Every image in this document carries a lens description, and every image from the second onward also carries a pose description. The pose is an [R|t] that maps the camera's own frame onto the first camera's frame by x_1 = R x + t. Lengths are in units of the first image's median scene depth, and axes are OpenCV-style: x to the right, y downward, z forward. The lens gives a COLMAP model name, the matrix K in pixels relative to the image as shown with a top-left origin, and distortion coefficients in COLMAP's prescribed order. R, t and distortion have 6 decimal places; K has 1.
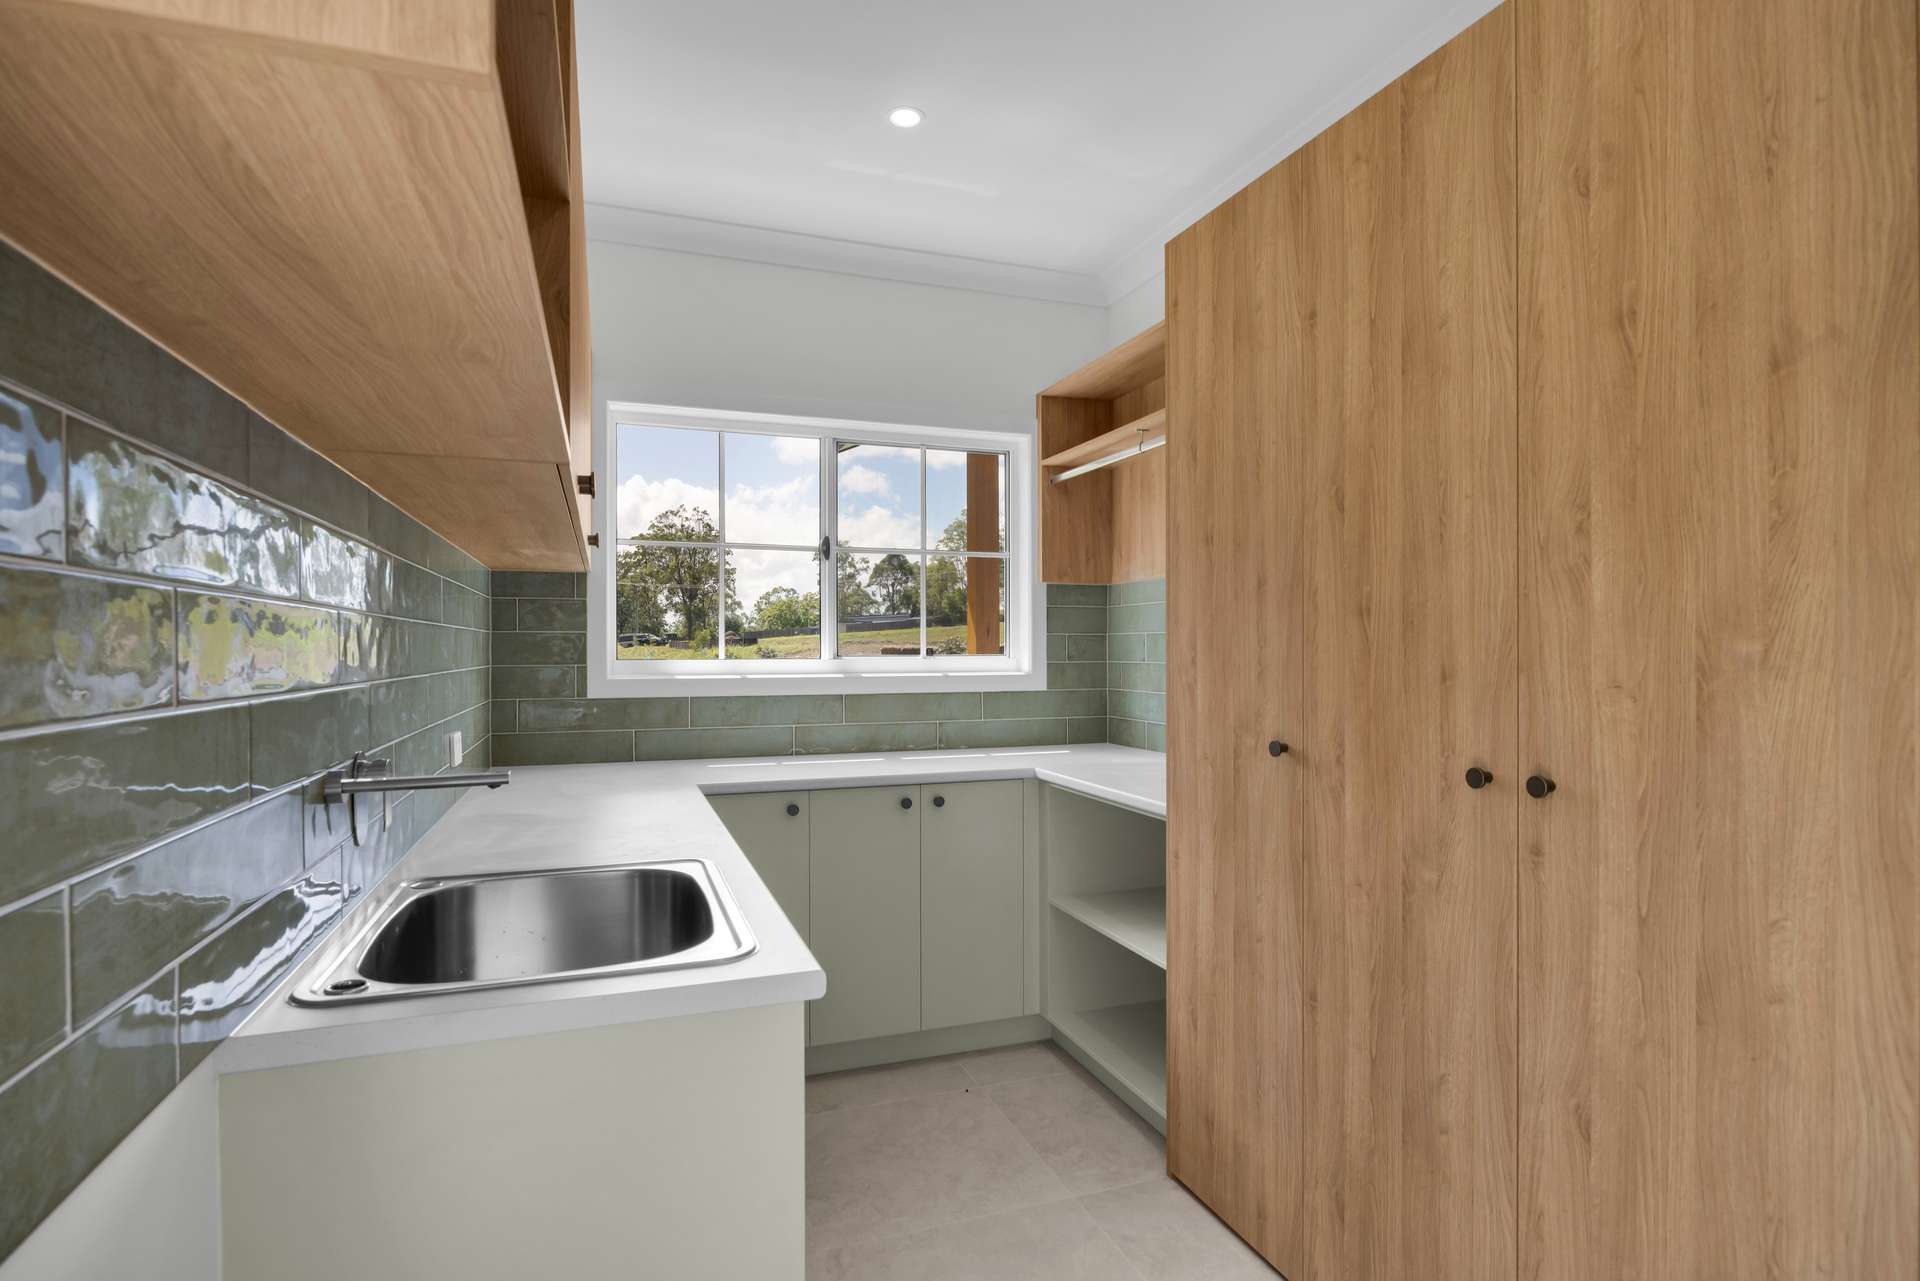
lens RADIAL K [[945.2, 0, 965.6], [0, 945.2, 643.3], [0, 0, 1]] dist [-0.004453, -0.000889]
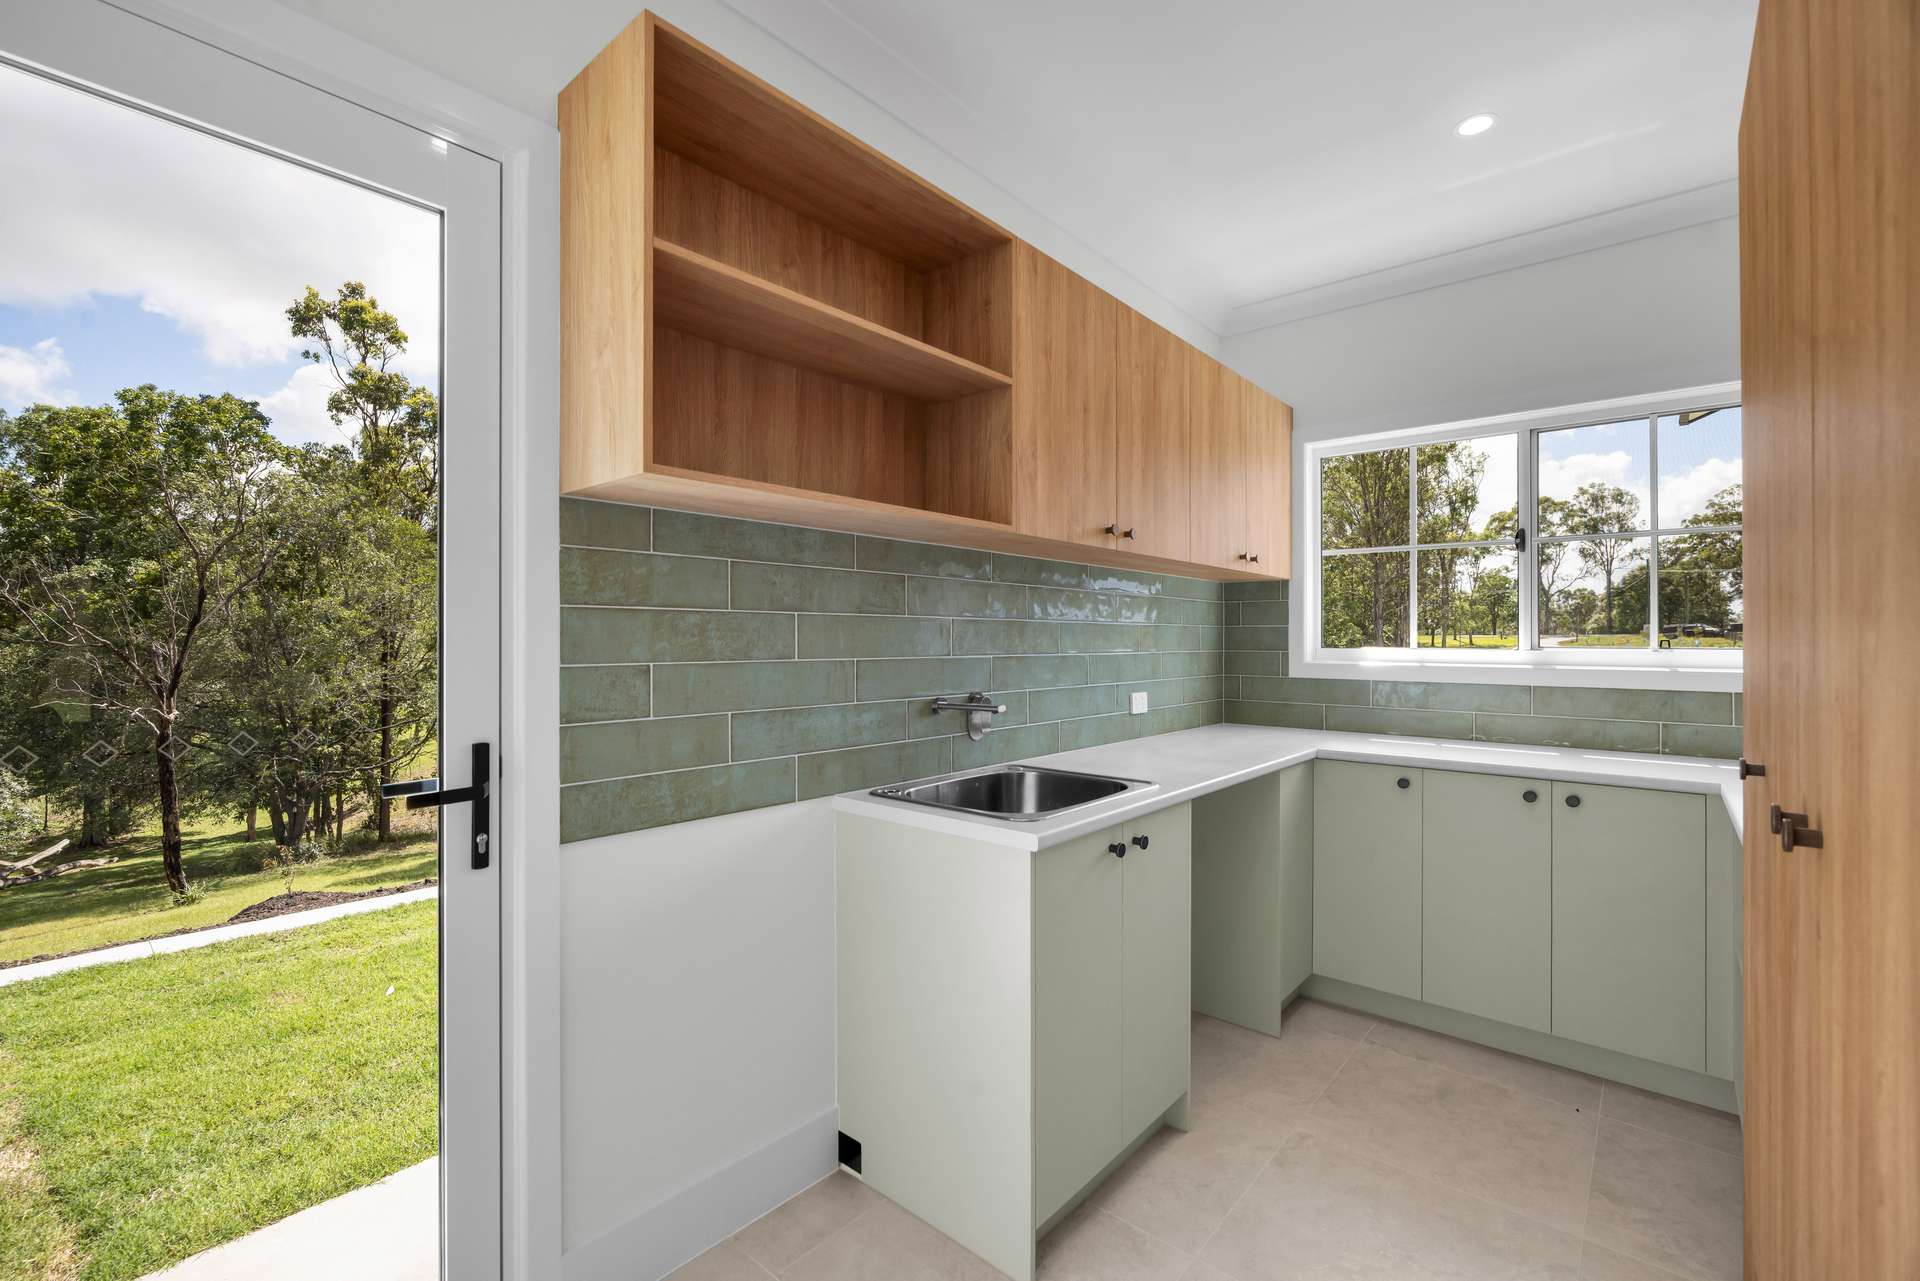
lens RADIAL K [[822.4, 0, 975.6], [0, 822.4, 638.6], [0, 0, 1]] dist [-0.004384, -0.000422]
pose [[0.482506, 0.000075, -0.875893, 0.372746], [0.003102, 0.999994, 0.001795, 0.000850], [0.875887, -0.003583, 0.482503, 0.071925]]
